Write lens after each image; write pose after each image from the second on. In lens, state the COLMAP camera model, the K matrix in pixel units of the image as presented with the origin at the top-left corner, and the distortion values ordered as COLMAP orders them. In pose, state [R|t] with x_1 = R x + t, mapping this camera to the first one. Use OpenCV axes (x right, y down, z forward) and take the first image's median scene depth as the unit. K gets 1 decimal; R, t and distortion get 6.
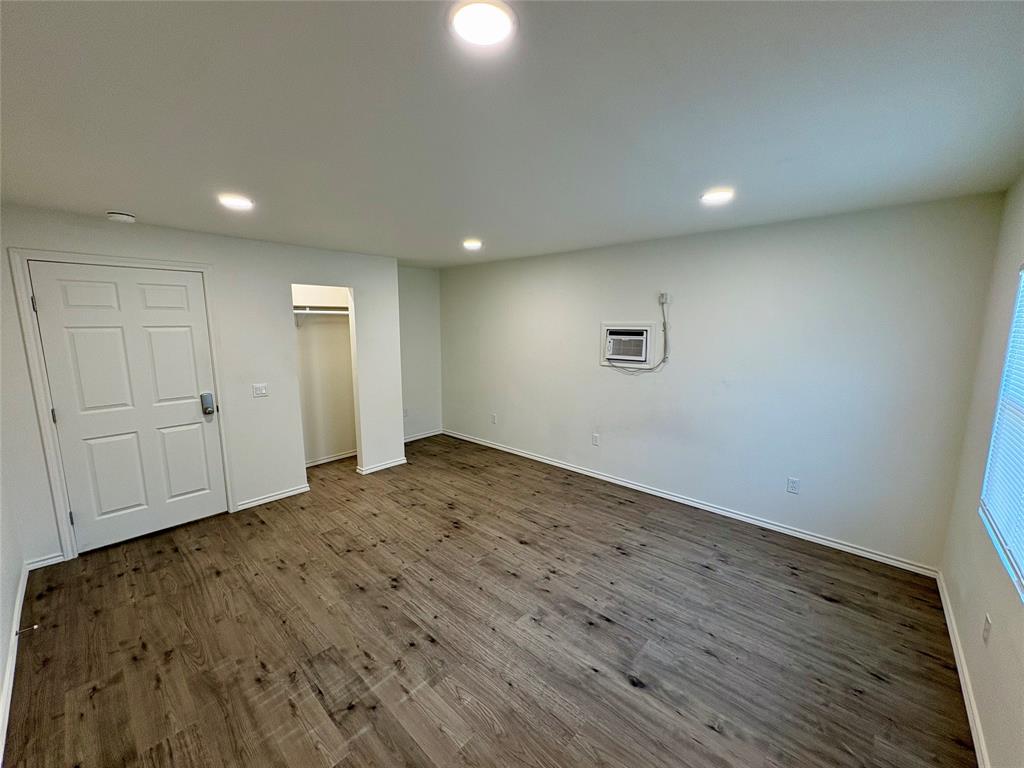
lens RADIAL K [[407.3, 0, 512.2], [0, 407.3, 381.9], [0, 0, 1]] dist [-0.001361, 0.000291]
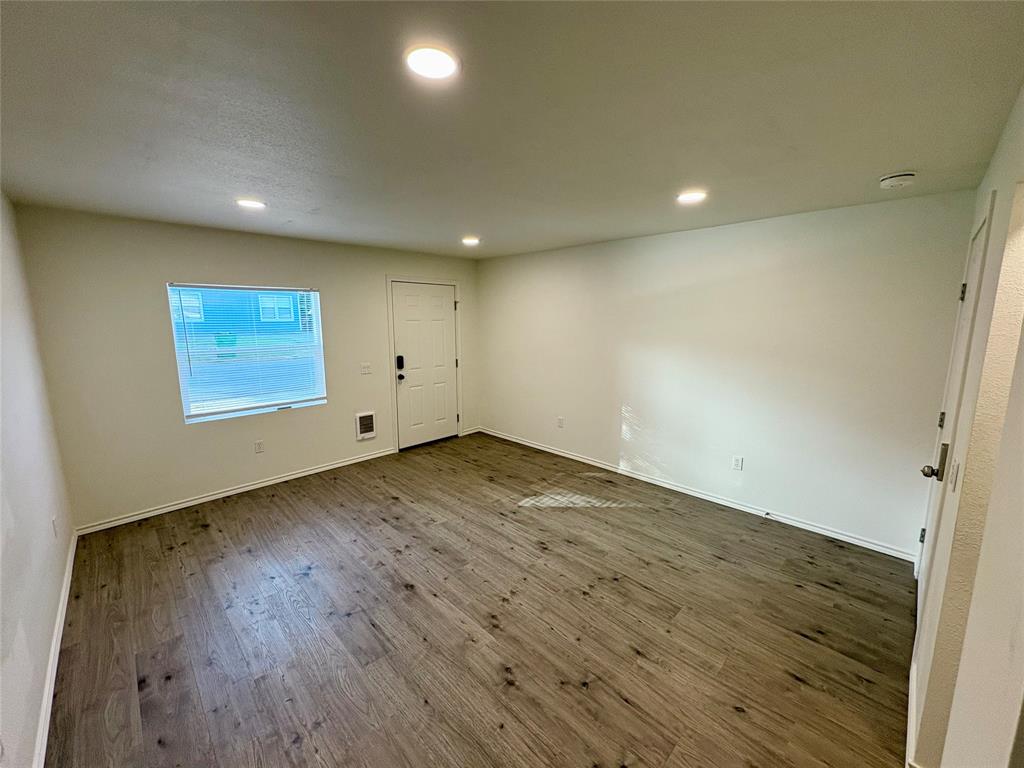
lens RADIAL K [[407.3, 0, 512.2], [0, 407.3, 381.9], [0, 0, 1]] dist [-0.001361, 0.000291]
pose [[-0.999028, -0.005631, 0.043715, -0.236426], [0.007733, 0.954027, 0.299621, -0.265323], [-0.043392, 0.299667, -0.953056, 1.852381]]
